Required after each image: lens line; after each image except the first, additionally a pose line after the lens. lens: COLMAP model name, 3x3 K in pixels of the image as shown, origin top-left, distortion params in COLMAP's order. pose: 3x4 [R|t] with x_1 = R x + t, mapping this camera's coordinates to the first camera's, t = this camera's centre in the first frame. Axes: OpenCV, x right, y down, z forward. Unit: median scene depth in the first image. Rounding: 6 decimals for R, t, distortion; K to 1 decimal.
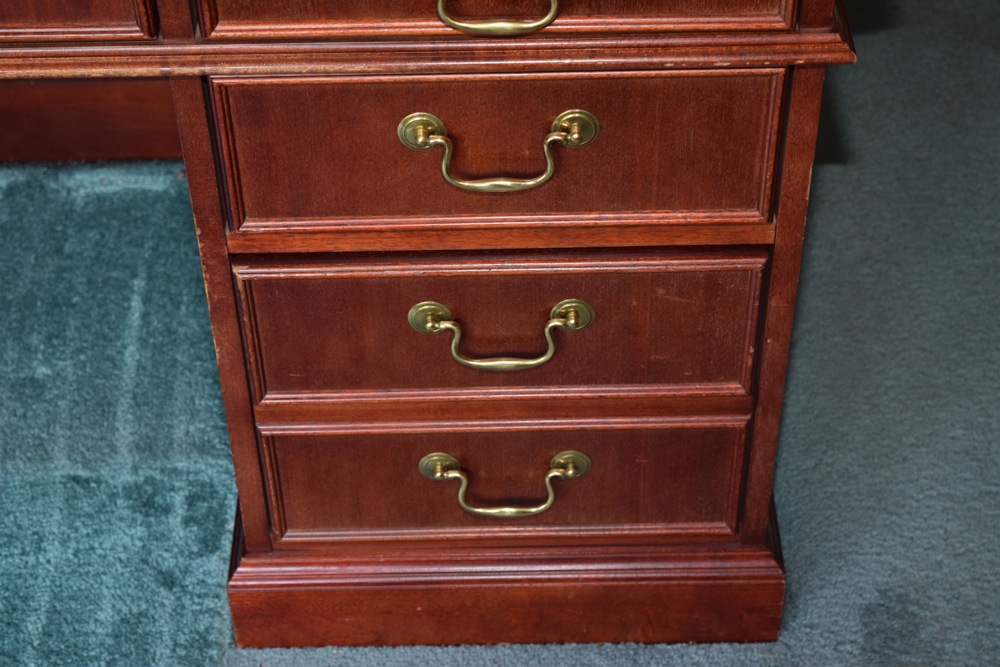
lens RADIAL K [[1961.8, 0, 500.0], [0, 1961.8, 333.5], [0, 0, 1]] dist [0.015241, 0.268796]
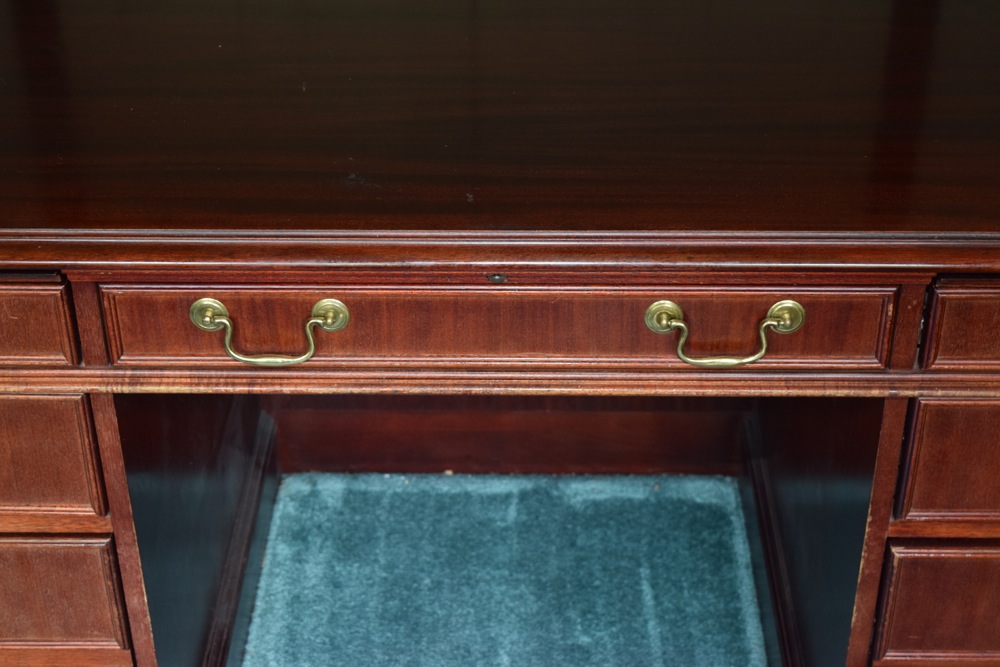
lens RADIAL K [[1670.2, 0, 500.0], [0, 1670.2, 333.5], [0, 0, 1]] dist [0.004832, 0.094929]
pose [[0.999608, 0.021333, -0.018122, -0.291540], [-0.024365, 0.981827, -0.188208, 0.031549], [0.013777, 0.188576, 0.981962, -0.080916]]
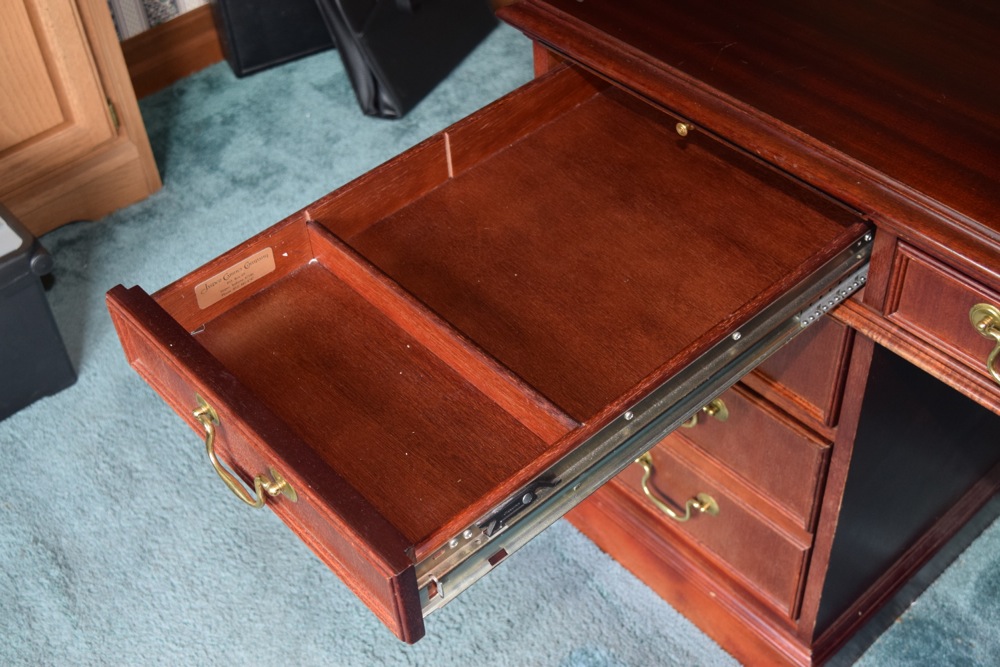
lens RADIAL K [[1266.5, 0, 500.0], [0, 1266.5, 333.5], [0, 0, 1]] dist [-0.046462, 0.005719]
pose [[0.659670, 0.507121, -0.554674, -0.275986], [-0.491447, 0.849446, 0.192148, -0.116843], [0.568608, 0.145838, 0.809578, 0.119854]]
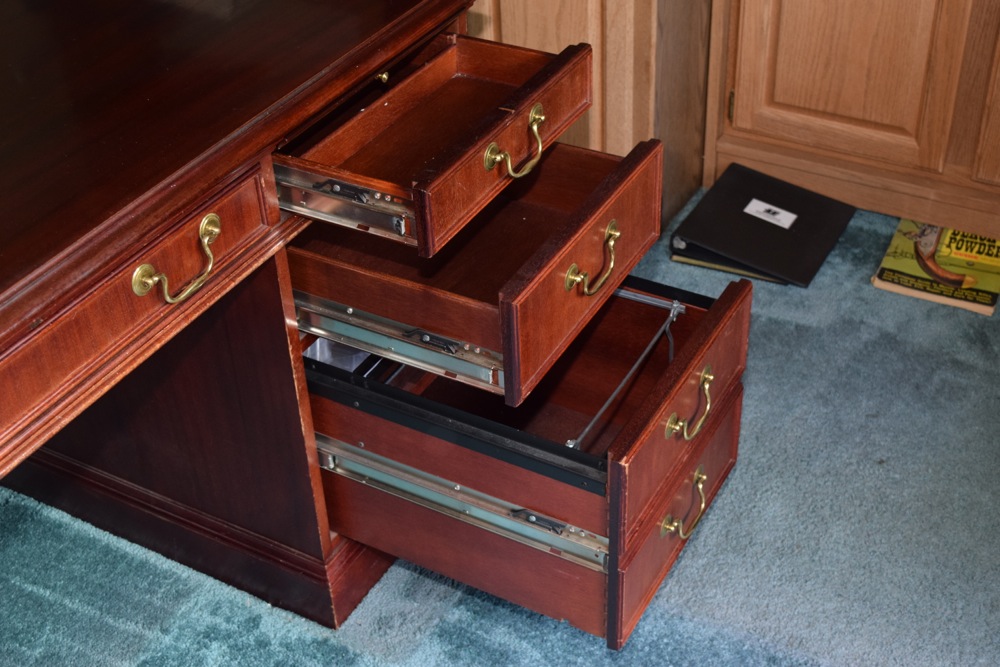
lens RADIAL K [[1379.6, 0, 500.0], [0, 1379.6, 333.5], [0, 0, 1]] dist [-0.044682, 0.061281]
pose [[0.498840, -0.521668, 0.692113, -0.666549], [0.629022, 0.767279, 0.124956, -0.073369], [-0.596230, 0.373021, 0.710890, 0.045528]]
